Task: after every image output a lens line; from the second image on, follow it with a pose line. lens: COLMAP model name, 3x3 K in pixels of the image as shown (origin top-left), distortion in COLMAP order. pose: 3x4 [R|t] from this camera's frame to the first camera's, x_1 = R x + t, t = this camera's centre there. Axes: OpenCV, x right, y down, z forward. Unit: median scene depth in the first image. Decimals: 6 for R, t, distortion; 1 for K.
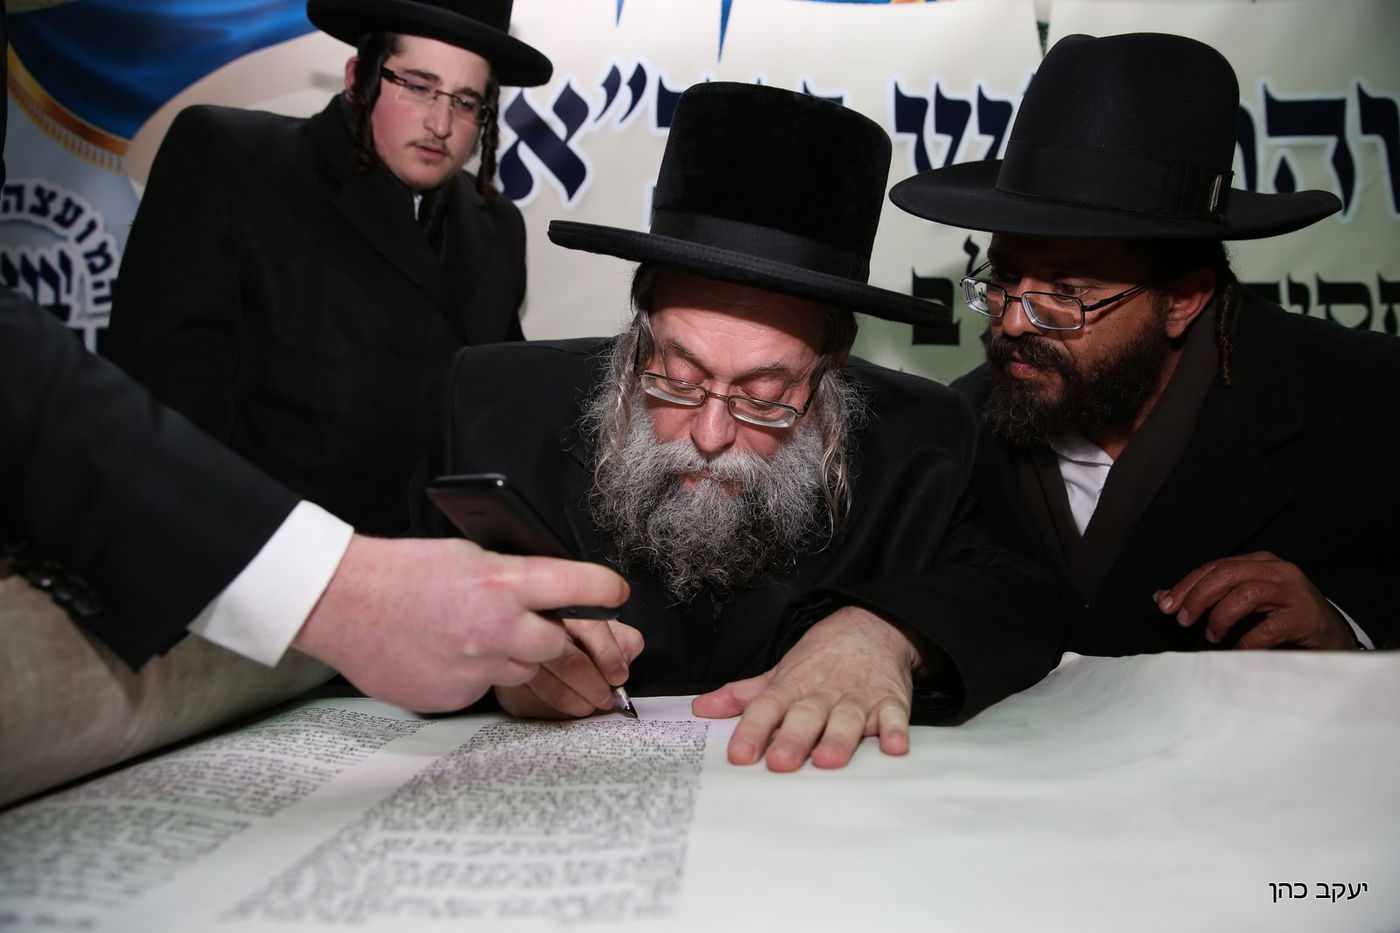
lens RADIAL K [[970.6, 0, 696.9], [0, 970.6, 468.6], [0, 0, 1]] dist [-0.099132, 0.074535]
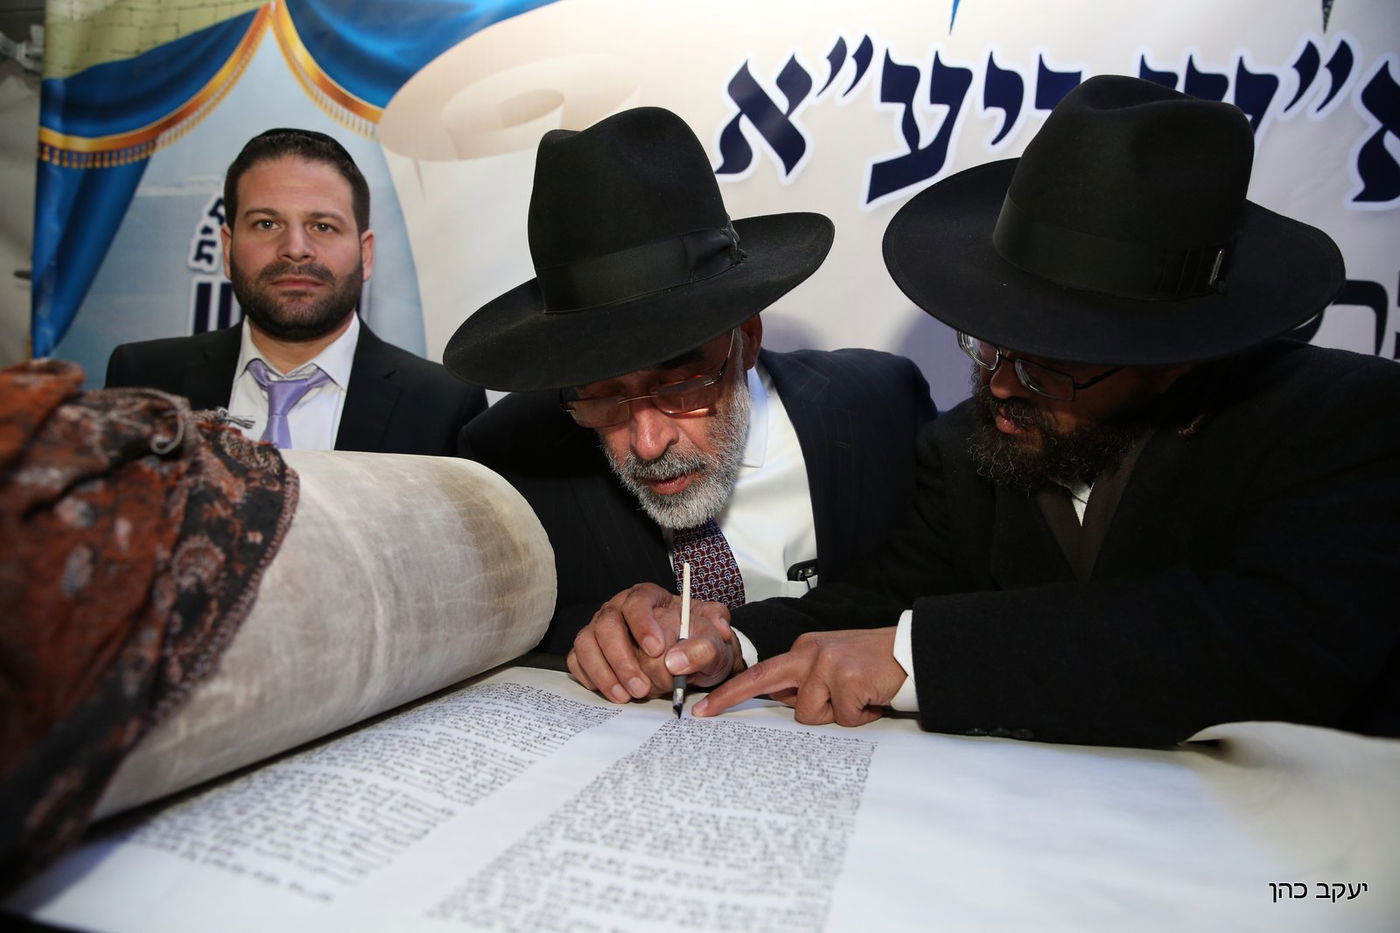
lens RADIAL K [[970.6, 0, 688.8], [0, 970.6, 471.3], [0, 0, 1]] dist [-0.099132, 0.074535]
pose [[0.973885, 0.079058, -0.212834, 0.007388], [-0.065869, 0.995483, 0.068374, -0.048626], [0.217278, -0.052569, 0.974693, -0.018516]]
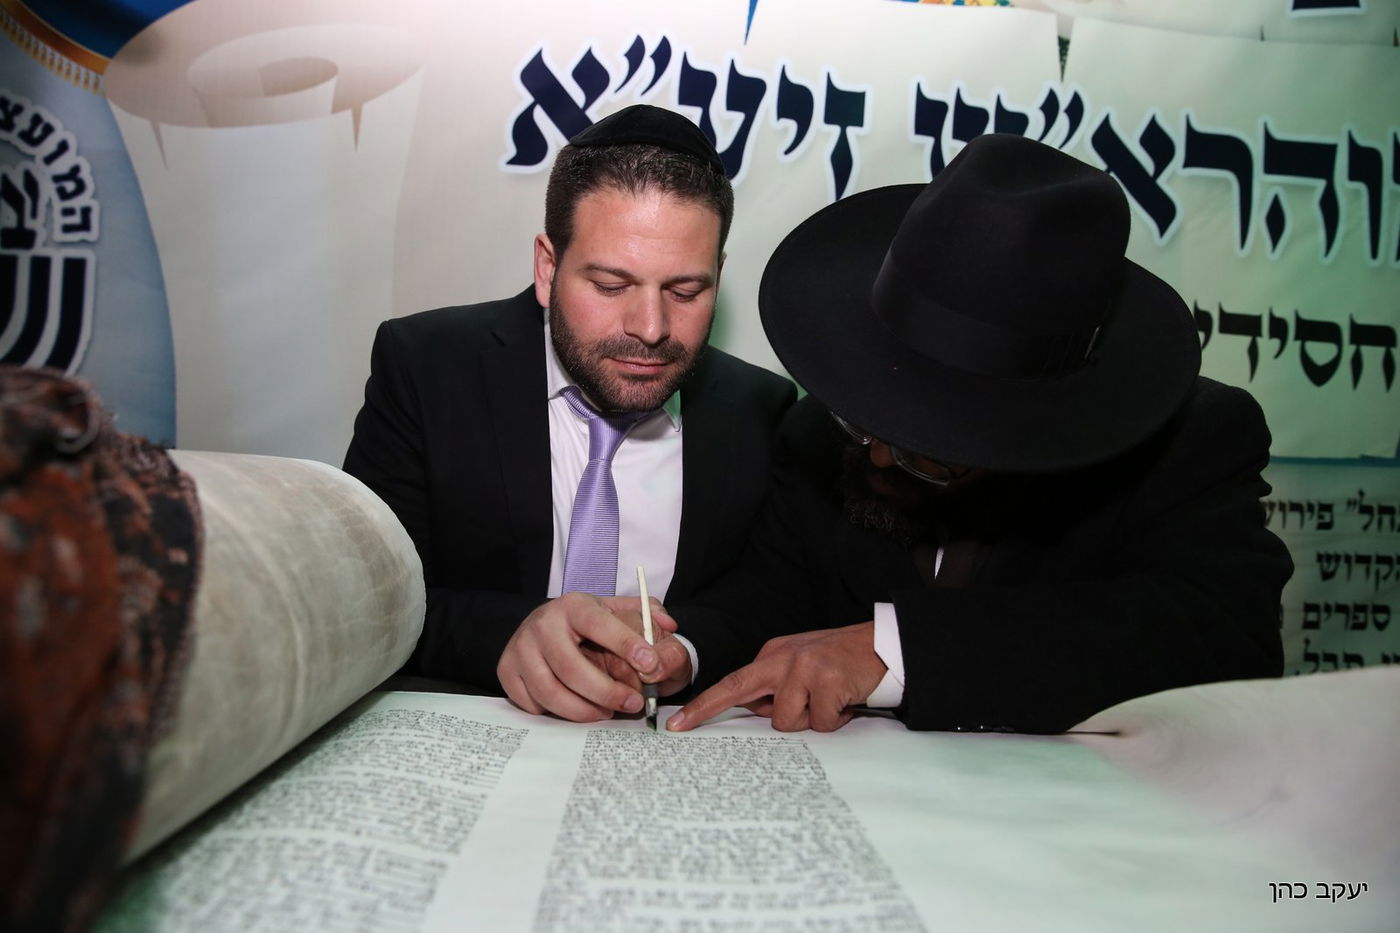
lens RADIAL K [[970.6, 0, 701.8], [0, 970.6, 474.5], [0, 0, 1]] dist [-0.099132, 0.074535]
pose [[0.993554, 0.066686, 0.091672, -0.117166], [-0.071241, 0.996335, 0.047349, -0.035935], [-0.088179, -0.053574, 0.994663, -0.000727]]
